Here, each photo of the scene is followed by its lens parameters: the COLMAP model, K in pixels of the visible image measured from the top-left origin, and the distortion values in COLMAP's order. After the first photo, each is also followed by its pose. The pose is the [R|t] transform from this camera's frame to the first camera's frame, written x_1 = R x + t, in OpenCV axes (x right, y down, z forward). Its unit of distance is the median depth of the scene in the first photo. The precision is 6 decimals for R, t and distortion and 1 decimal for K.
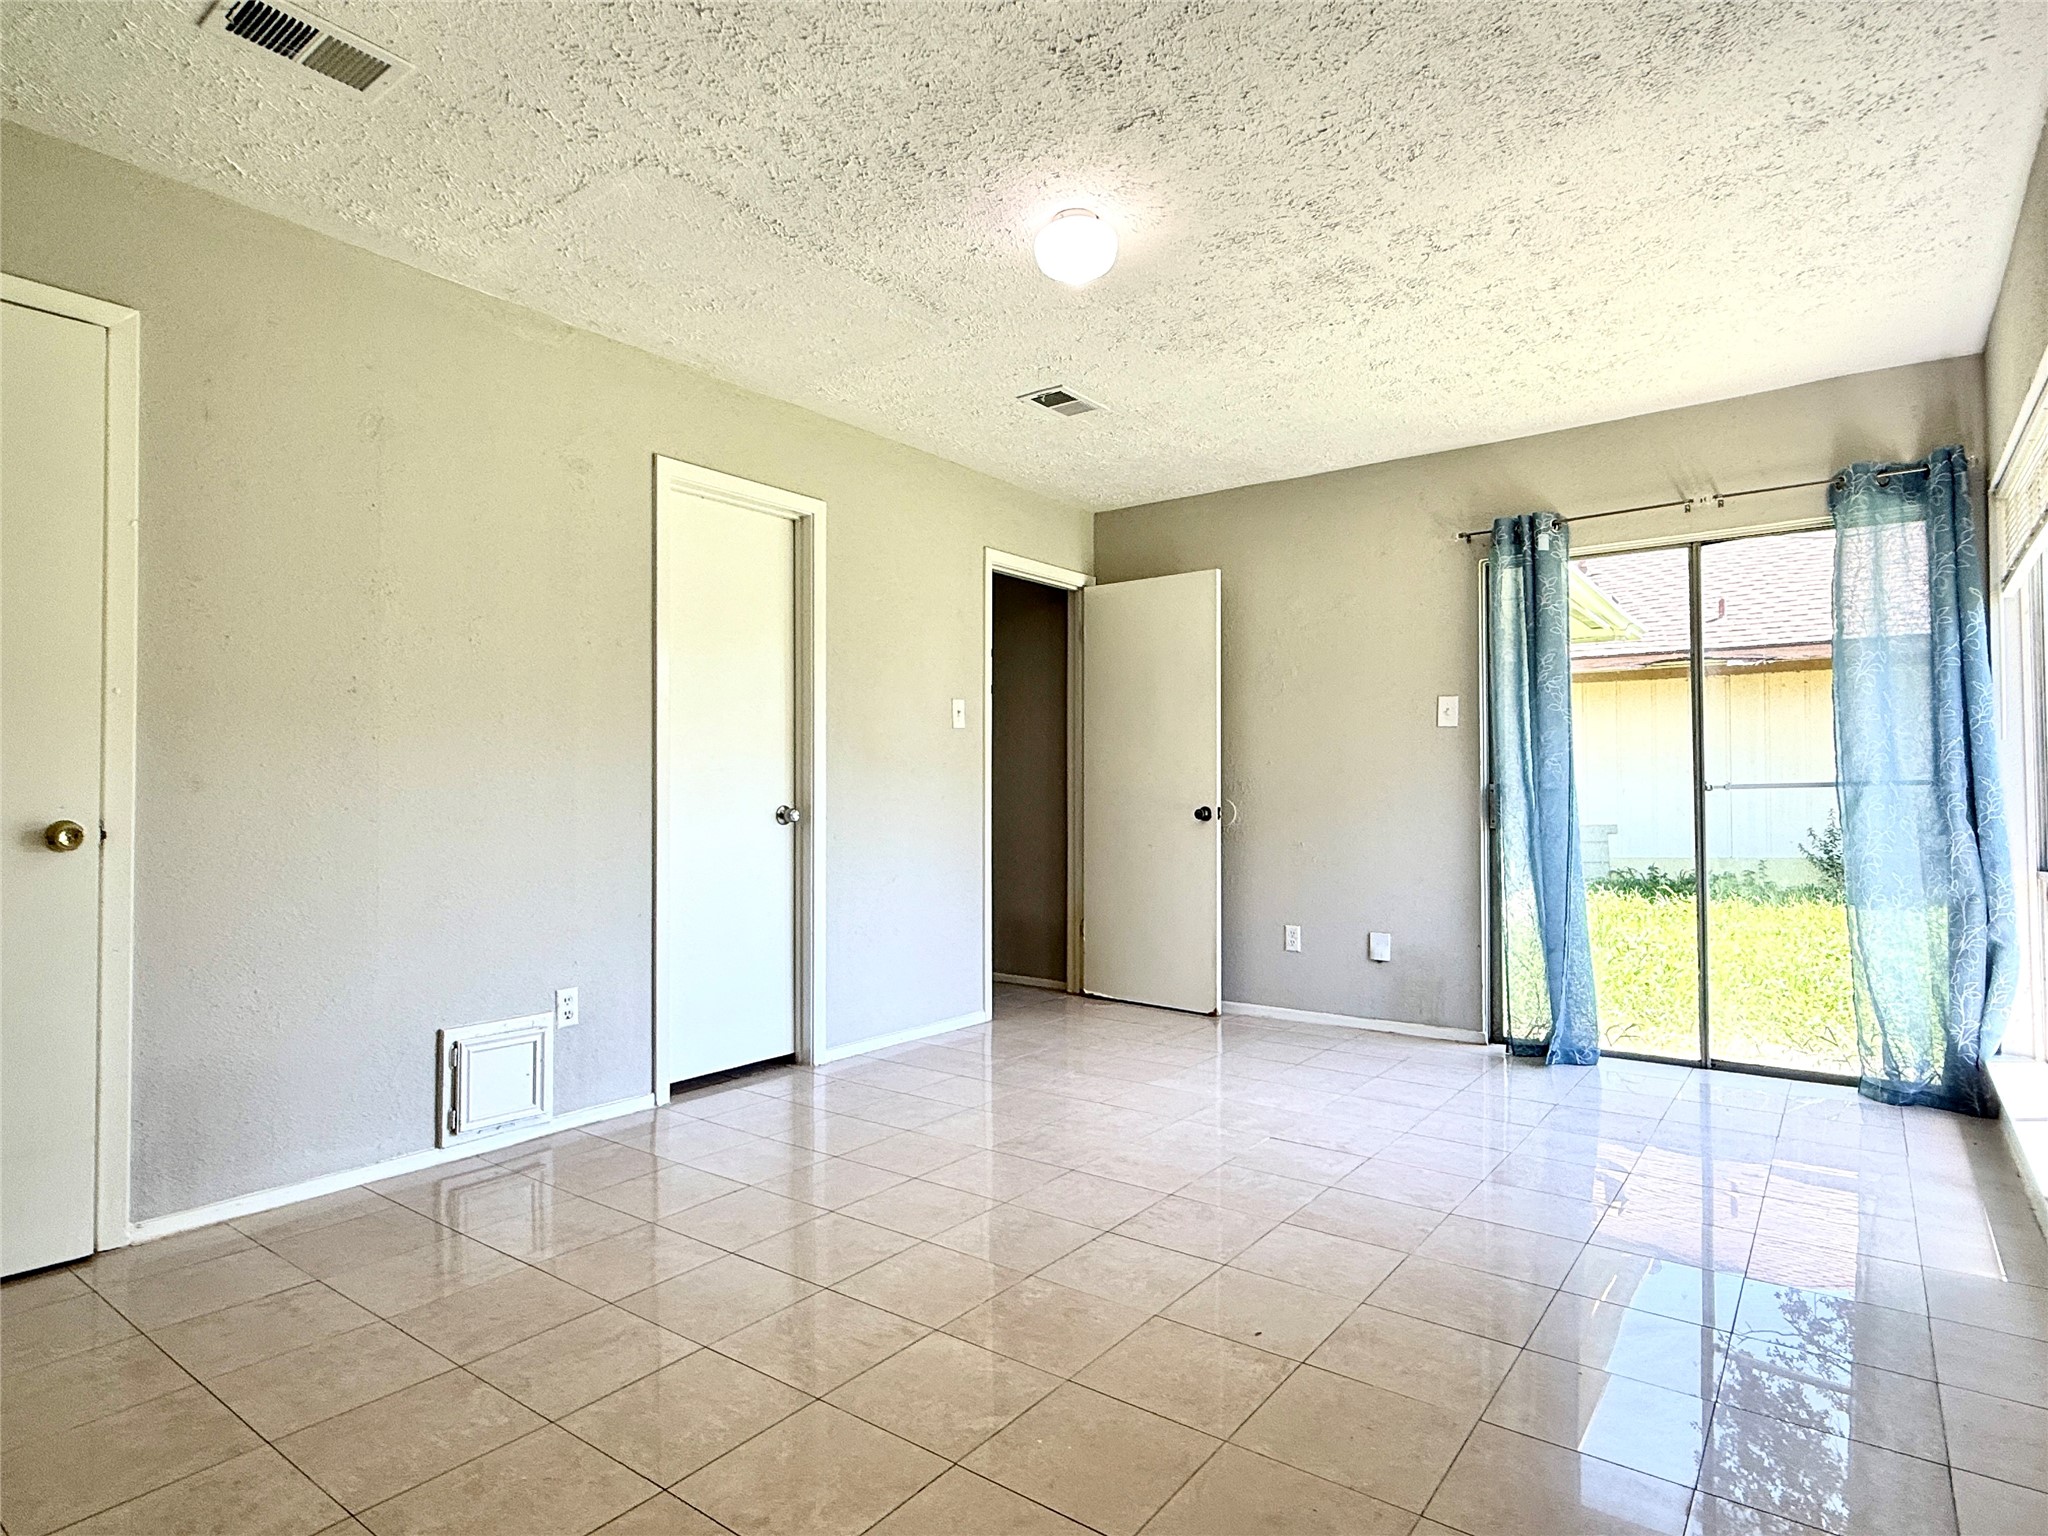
lens RADIAL K [[1114.0, 0, 1018.7], [0, 1114.0, 760.7], [0, 0, 1]] dist [0.003648, -0.000931]
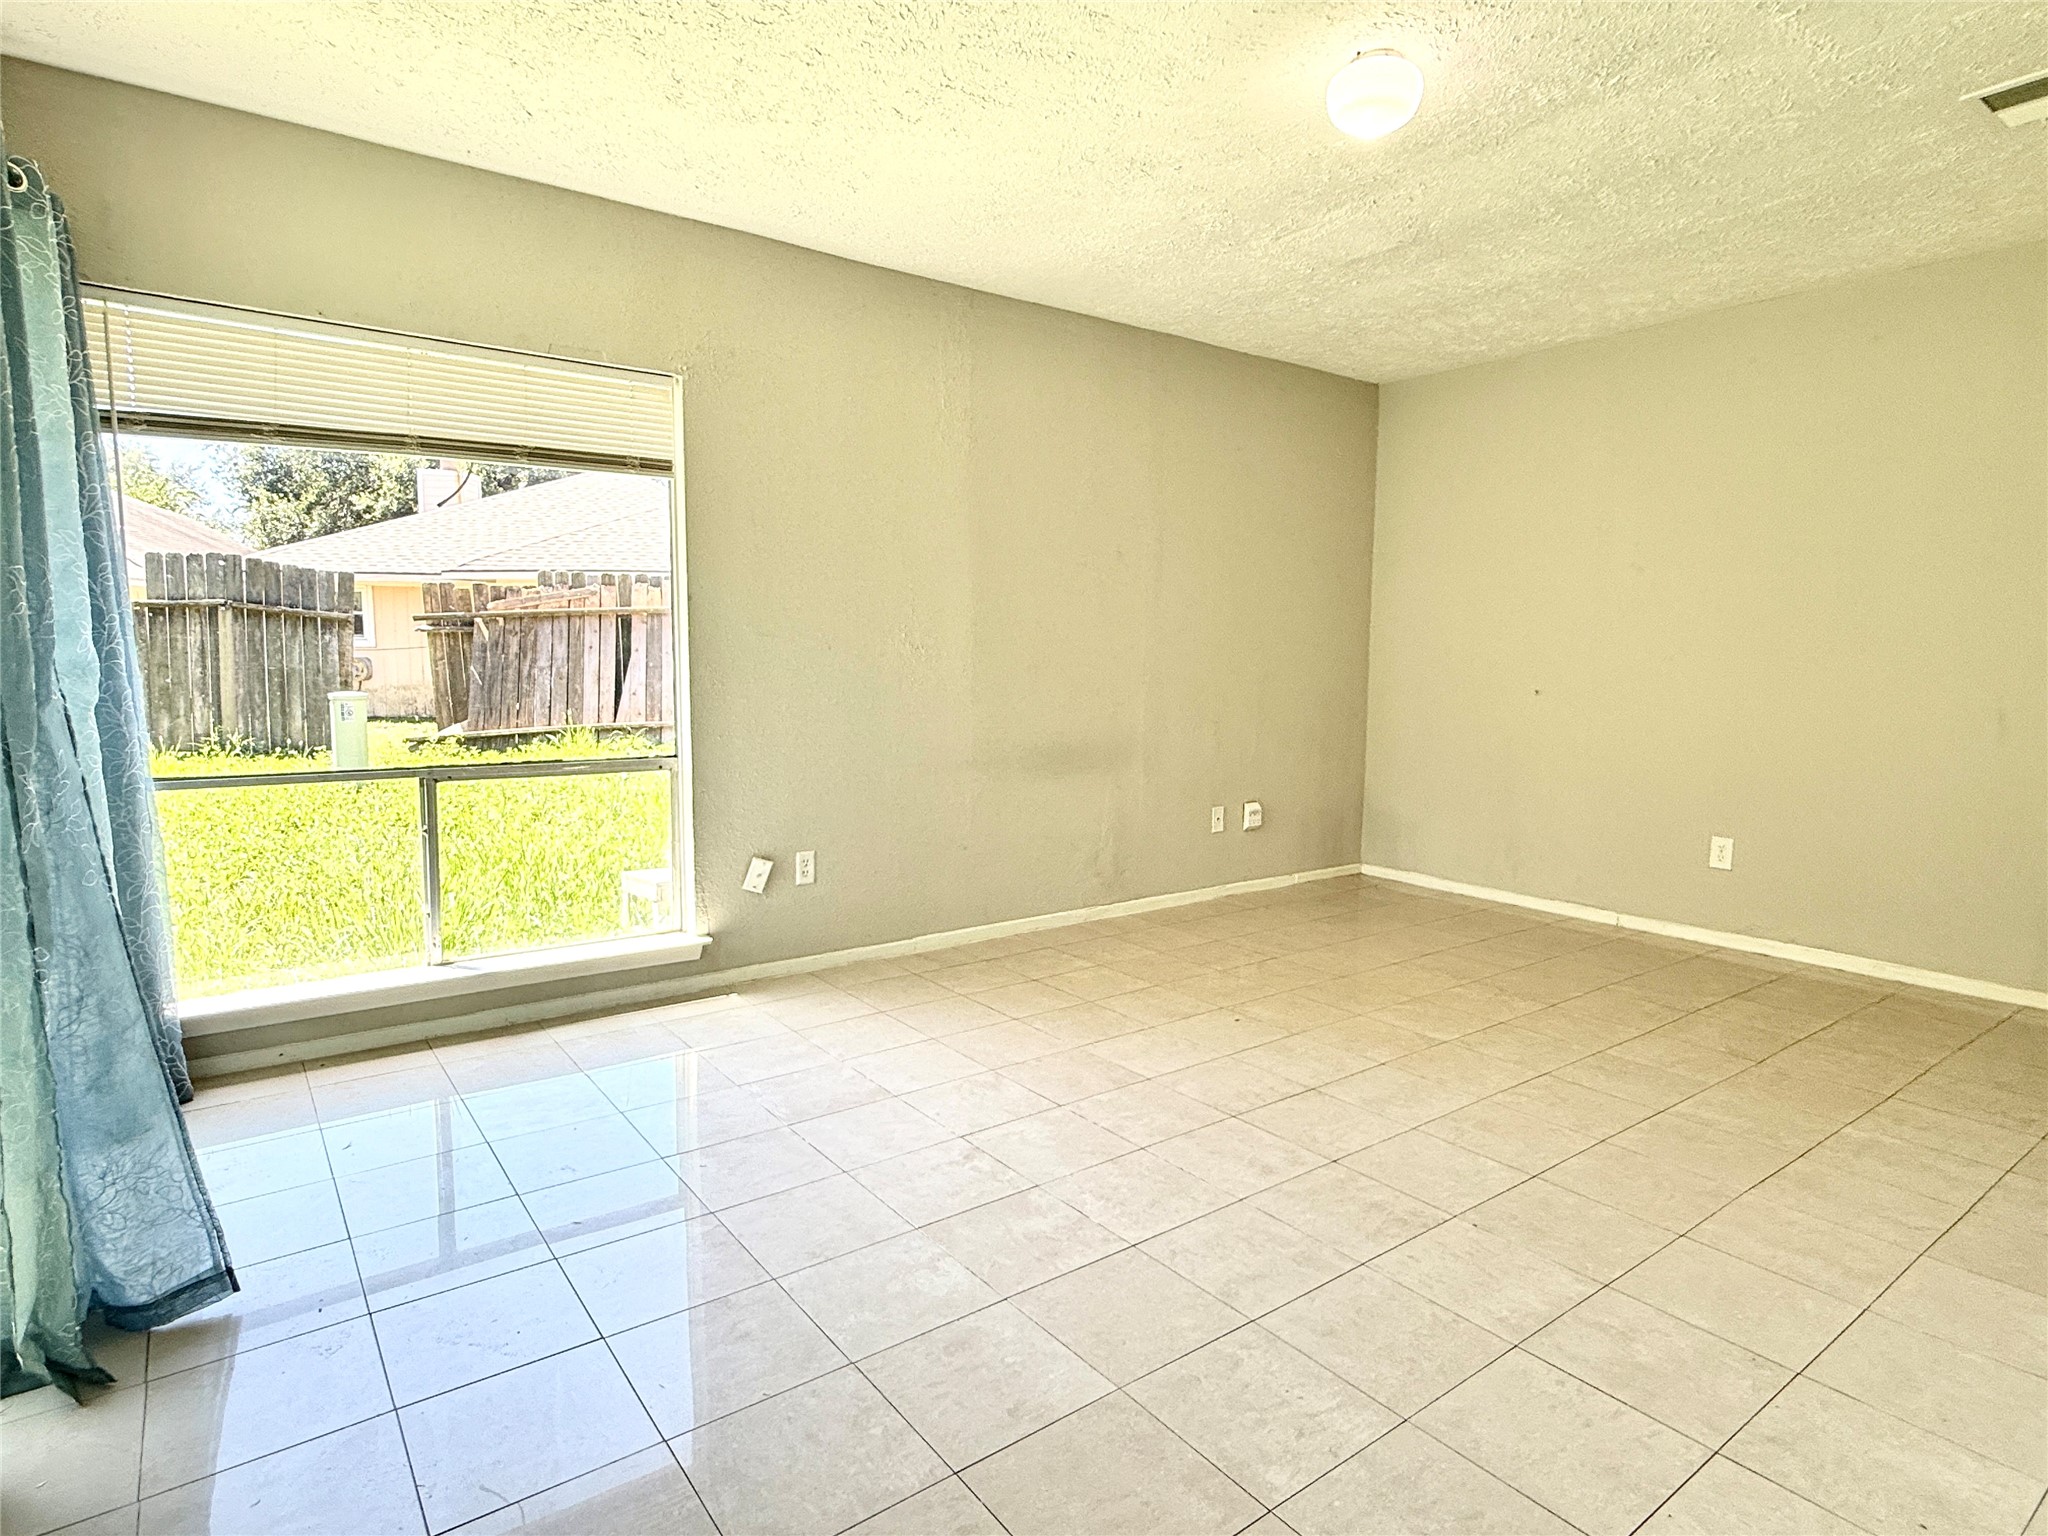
lens RADIAL K [[1114.0, 0, 1015.0], [0, 1114.0, 774.4], [0, 0, 1]] dist [0.003648, -0.000931]
pose [[-0.957293, -0.038775, 0.286509, 0.042337], [-0.017572, 0.996937, 0.076210, 0.017371], [-0.288586, 0.067921, -0.955042, 1.586560]]
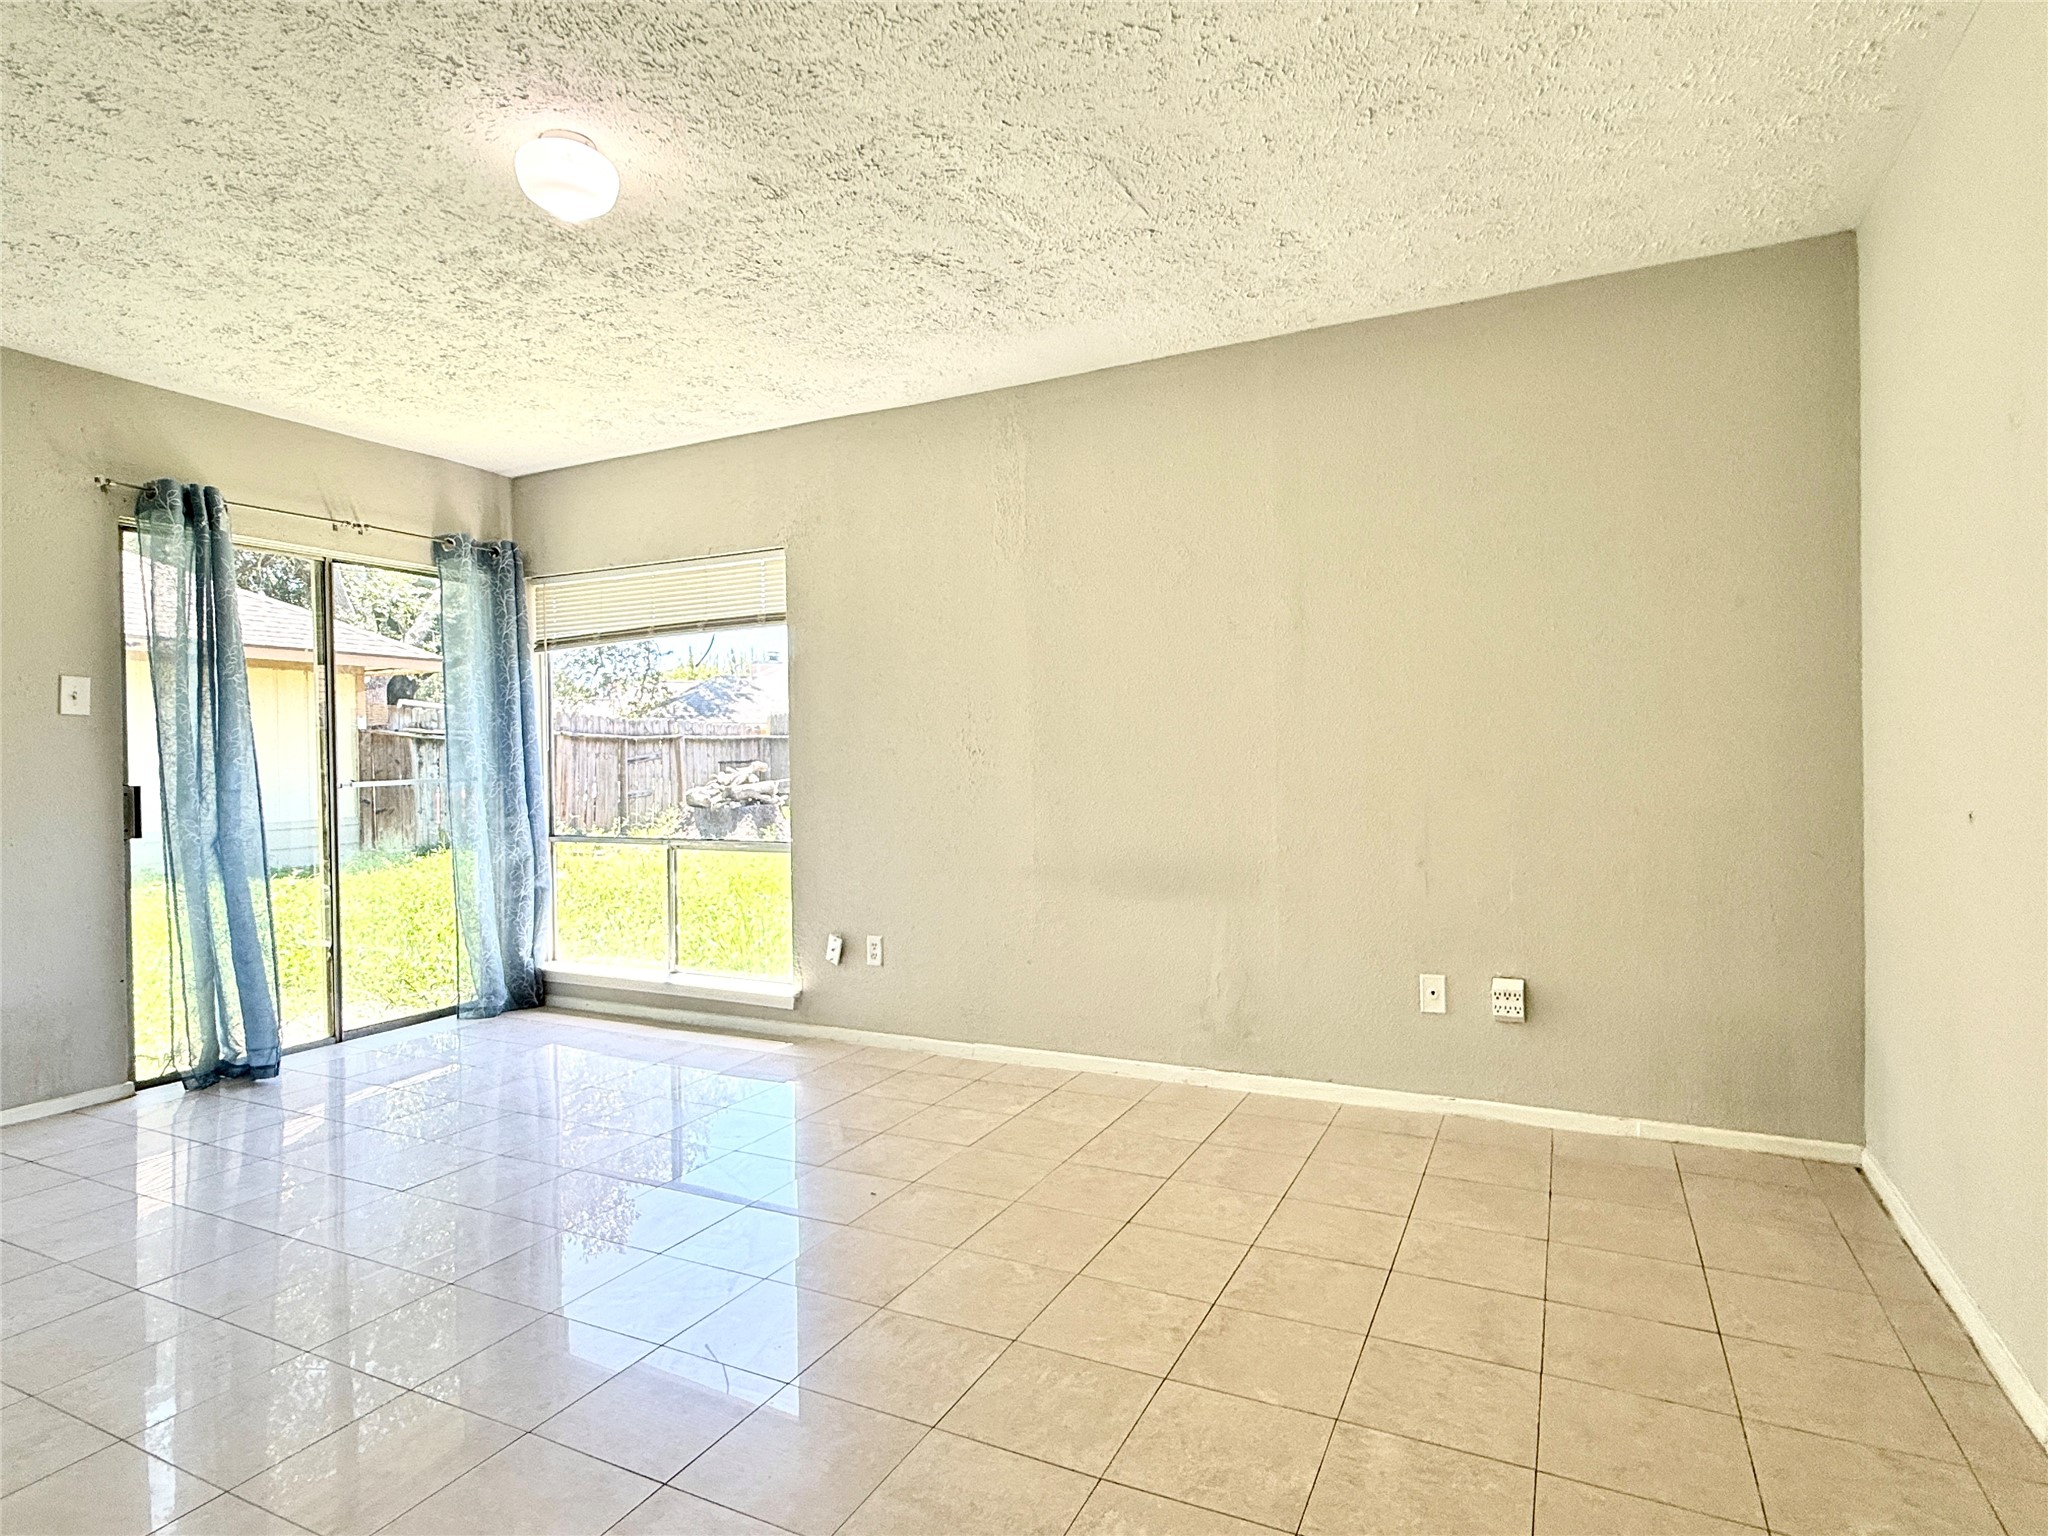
lens RADIAL K [[1114.0, 0, 1016.8], [0, 1114.0, 769.7], [0, 0, 1]] dist [0.003648, -0.000931]
pose [[-0.177174, -0.006265, 0.984160, -0.693422], [-0.018038, 0.999832, 0.003118, -0.008787], [-0.984014, -0.017200, -0.177258, 0.645499]]
